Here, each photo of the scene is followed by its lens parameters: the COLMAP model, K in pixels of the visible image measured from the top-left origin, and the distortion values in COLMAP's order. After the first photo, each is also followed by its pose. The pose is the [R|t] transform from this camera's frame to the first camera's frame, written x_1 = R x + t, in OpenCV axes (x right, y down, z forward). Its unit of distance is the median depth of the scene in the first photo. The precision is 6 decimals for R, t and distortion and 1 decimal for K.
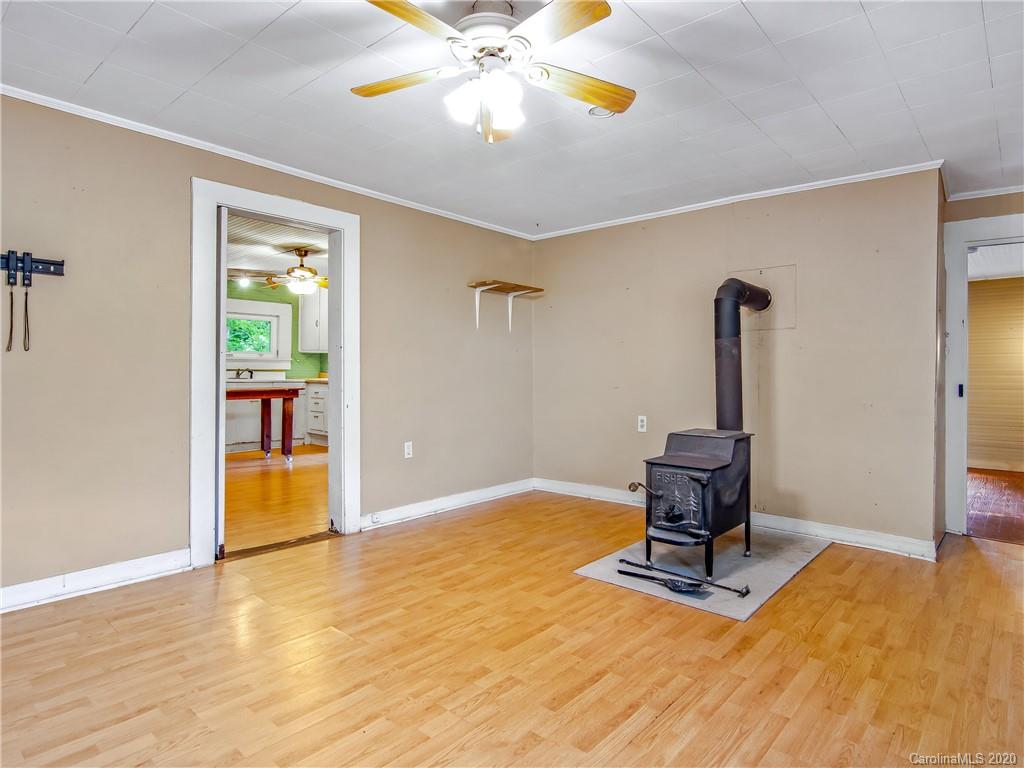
lens RADIAL K [[574.4, 0, 544.1], [0, 574.4, 373.8], [0, 0, 1]] dist [-0.001617, -0.000498]
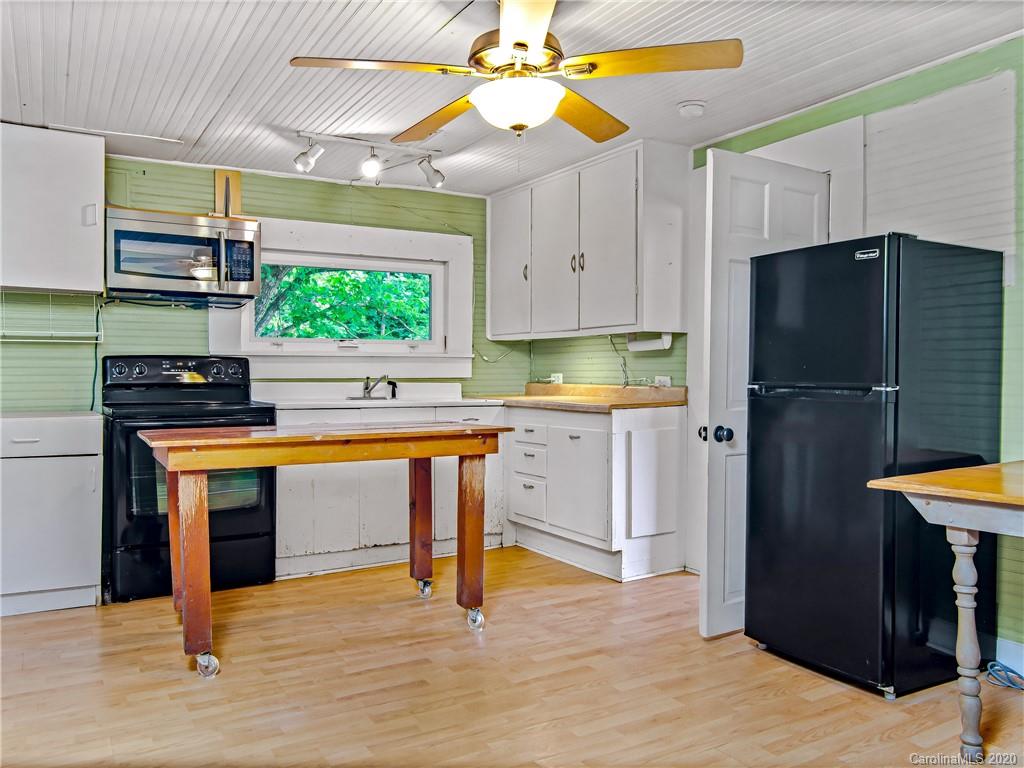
lens RADIAL K [[796.8, 0, 518.9], [0, 796.8, 390.0], [0, 0, 1]] dist [-0.008145, -0.001876]
pose [[0.942033, -0.004829, -0.335486, -0.204052], [0.008198, 0.999929, 0.008627, -0.002879], [0.335421, -0.010877, 0.942006, 0.437685]]
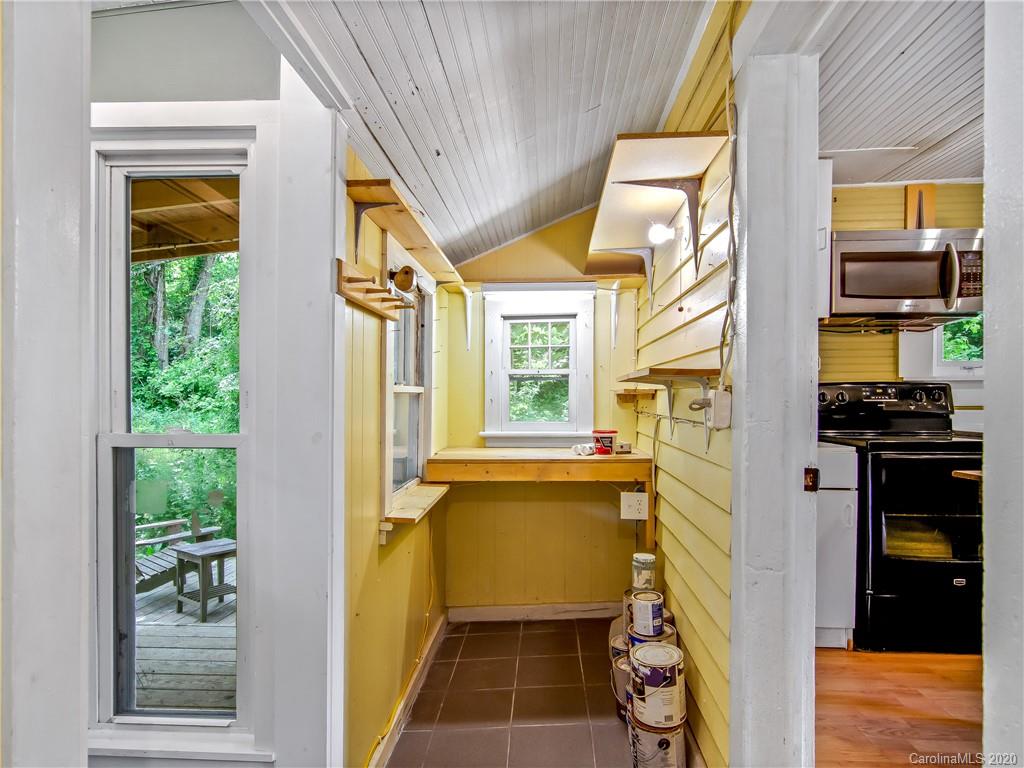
lens RADIAL K [[574.4, 0, 517.3], [0, 574.4, 391.6], [0, 0, 1]] dist [-0.001617, -0.000498]
pose [[0.594192, -0.022427, -0.804011, -0.450717], [0.005811, 0.999705, -0.023591, -0.010210], [0.804302, 0.009346, 0.594147, 0.460149]]
